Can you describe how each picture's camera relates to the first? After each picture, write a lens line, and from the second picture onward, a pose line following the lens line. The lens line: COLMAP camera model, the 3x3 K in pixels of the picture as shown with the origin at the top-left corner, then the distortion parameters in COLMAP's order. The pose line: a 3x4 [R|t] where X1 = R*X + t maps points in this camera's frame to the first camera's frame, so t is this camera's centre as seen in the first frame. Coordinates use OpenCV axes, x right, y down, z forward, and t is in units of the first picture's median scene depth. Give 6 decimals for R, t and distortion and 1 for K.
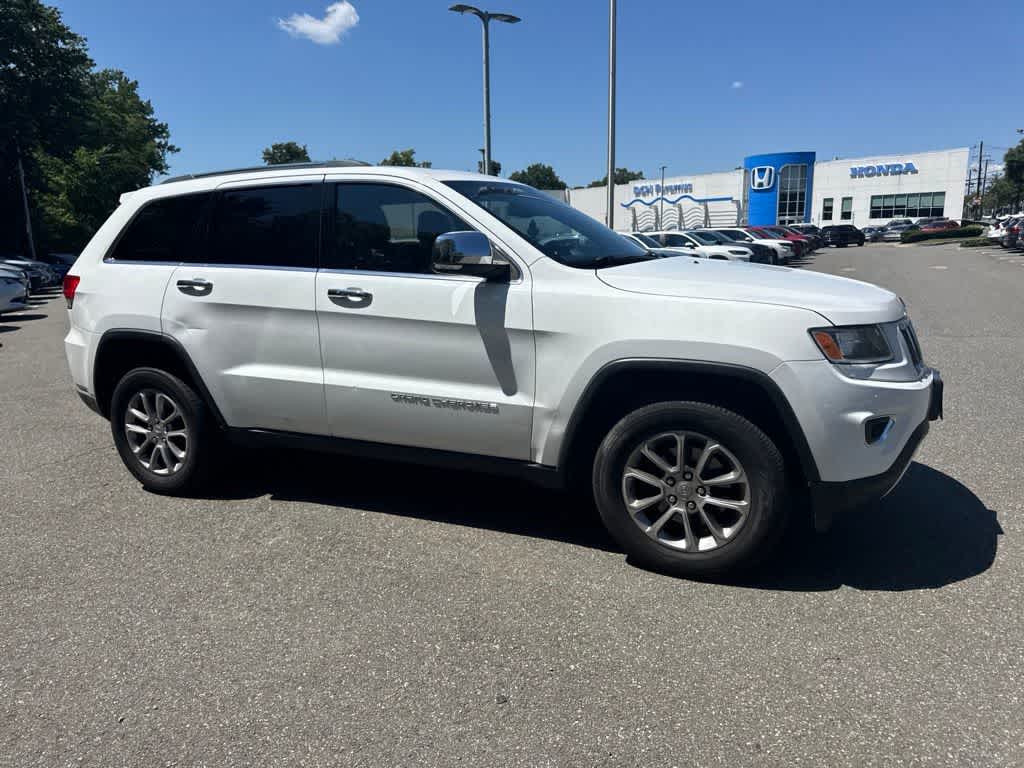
lens RADIAL K [[738.8, 0, 515.3], [0, 738.8, 378.1], [0, 0, 1]] dist [0.051722, -0.063974]
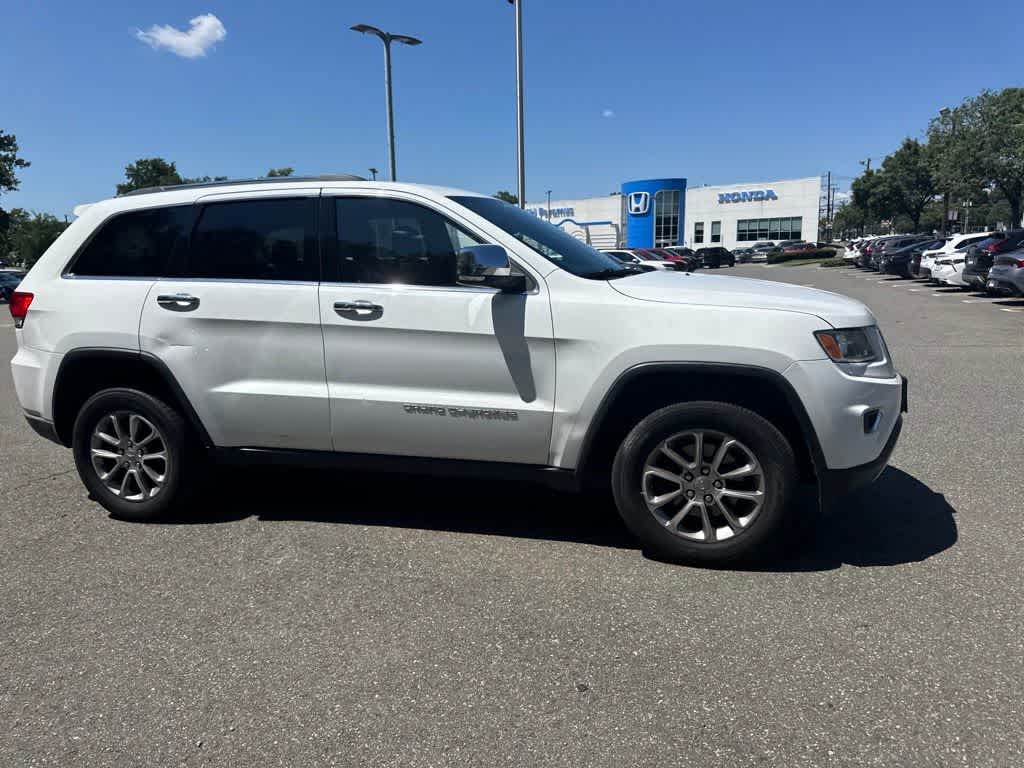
lens RADIAL K [[738.8, 0, 515.3], [0, 738.8, 378.1], [0, 0, 1]] dist [0.051722, -0.063974]
pose [[0.987176, -0.024540, 0.157737, -0.158669], [0.028926, 0.999255, -0.025568, 0.013226], [-0.156992, 0.029803, 0.987150, -0.016495]]
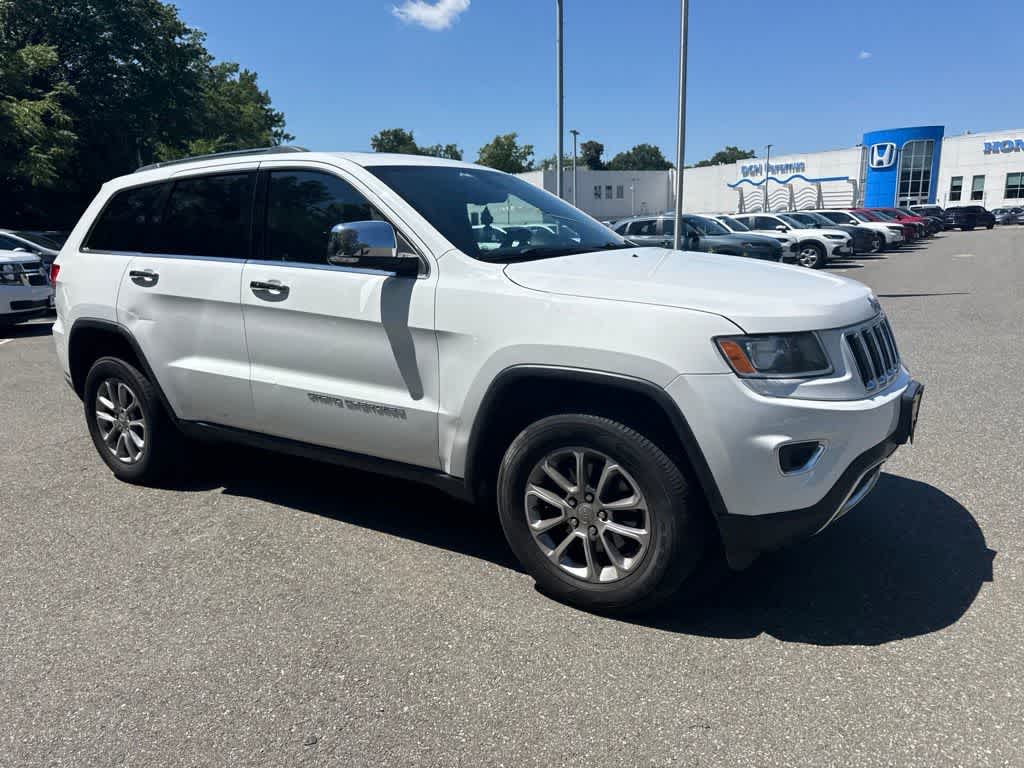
lens RADIAL K [[737.2, 0, 512.0], [0, 737.2, 384.0], [0, 0, 1]] dist [0.057969, -0.067236]
pose [[0.989392, 0.027737, -0.142596, 0.204604], [-0.023592, 0.999251, 0.030675, -0.022982], [0.143340, -0.026985, 0.989305, 0.086249]]
